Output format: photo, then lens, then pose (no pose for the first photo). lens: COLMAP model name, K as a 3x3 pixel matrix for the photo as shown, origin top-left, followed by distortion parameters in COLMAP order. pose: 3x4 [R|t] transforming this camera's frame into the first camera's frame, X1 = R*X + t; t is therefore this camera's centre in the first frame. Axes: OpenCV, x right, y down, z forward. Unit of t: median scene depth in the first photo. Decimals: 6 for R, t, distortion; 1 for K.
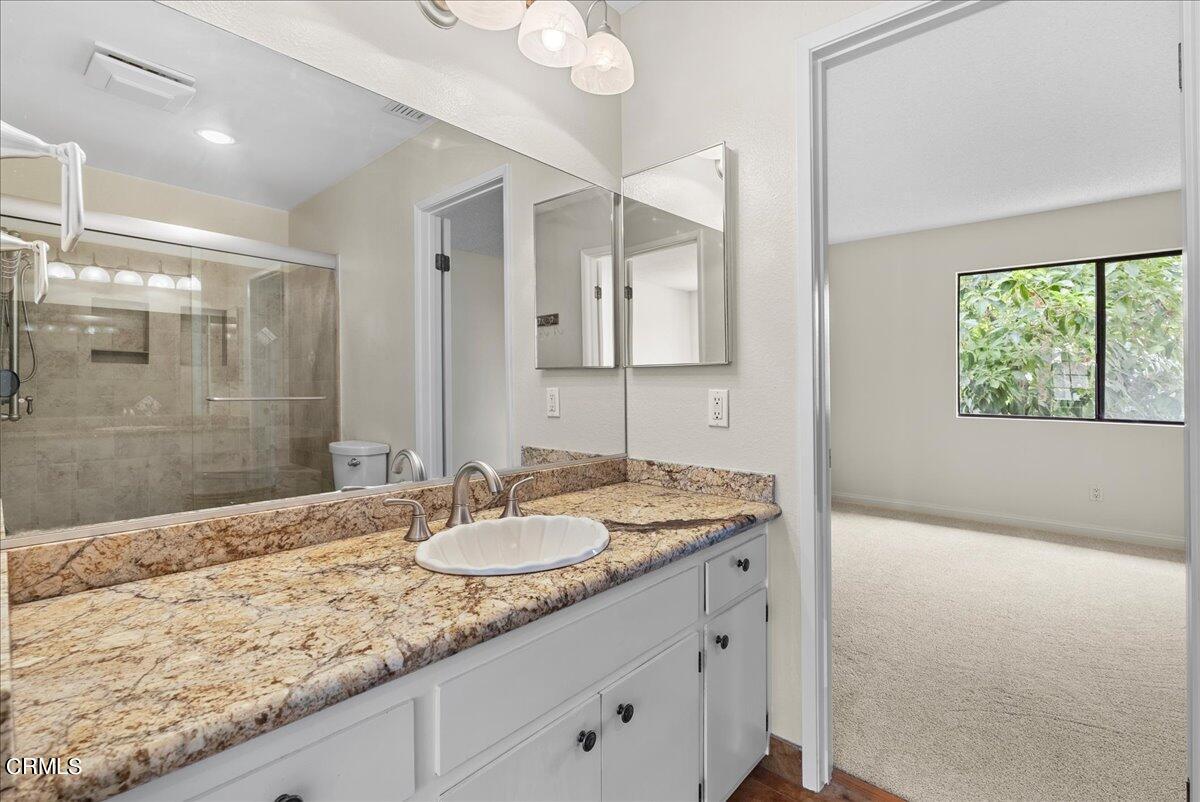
lens RADIAL K [[535.4, 0, 606.1], [0, 535.4, 396.4], [0, 0, 1]] dist [-0.001924, -0.000092]
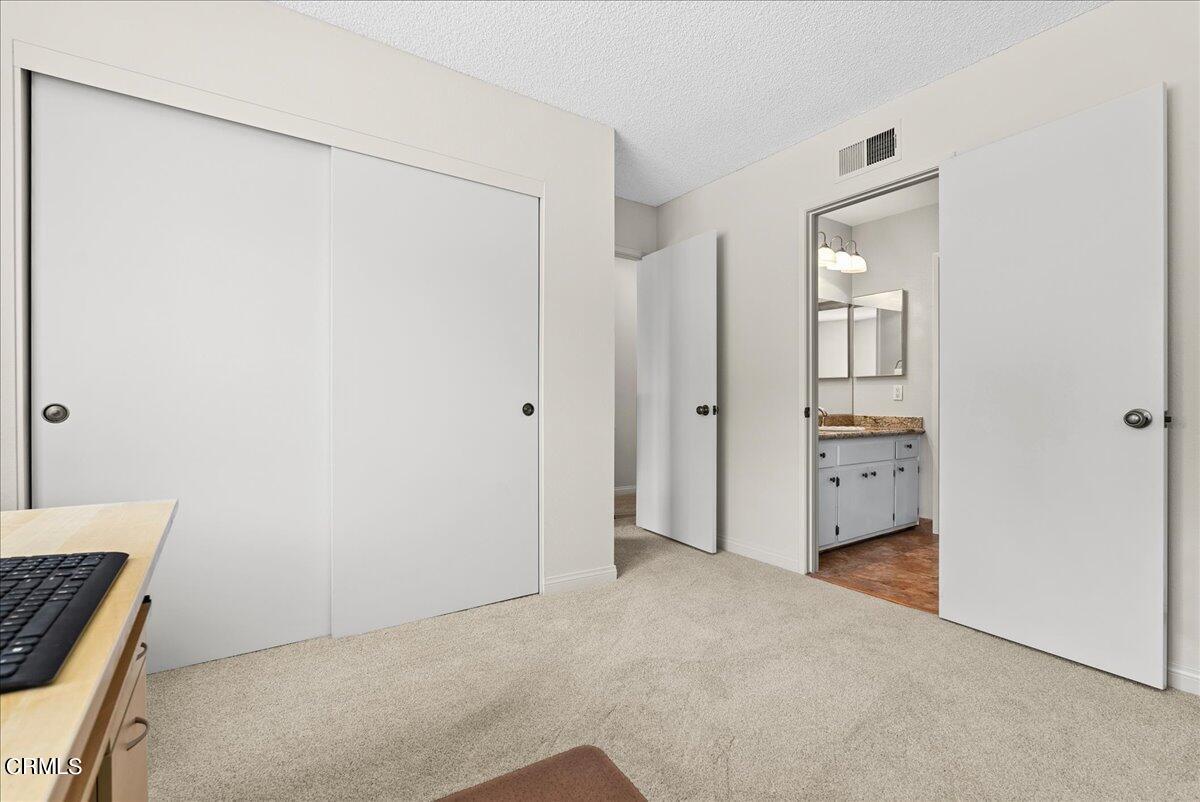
lens RADIAL K [[538.6, 0, 600.3], [0, 538.6, 415.7], [0, 0, 1]] dist [-0.000284, -0.000009]
pose [[0.970583, 0.008206, -0.240627, -0.539092], [-0.006508, 0.999948, 0.007852, 0.118338], [0.240679, -0.006055, 0.970586, -1.798882]]
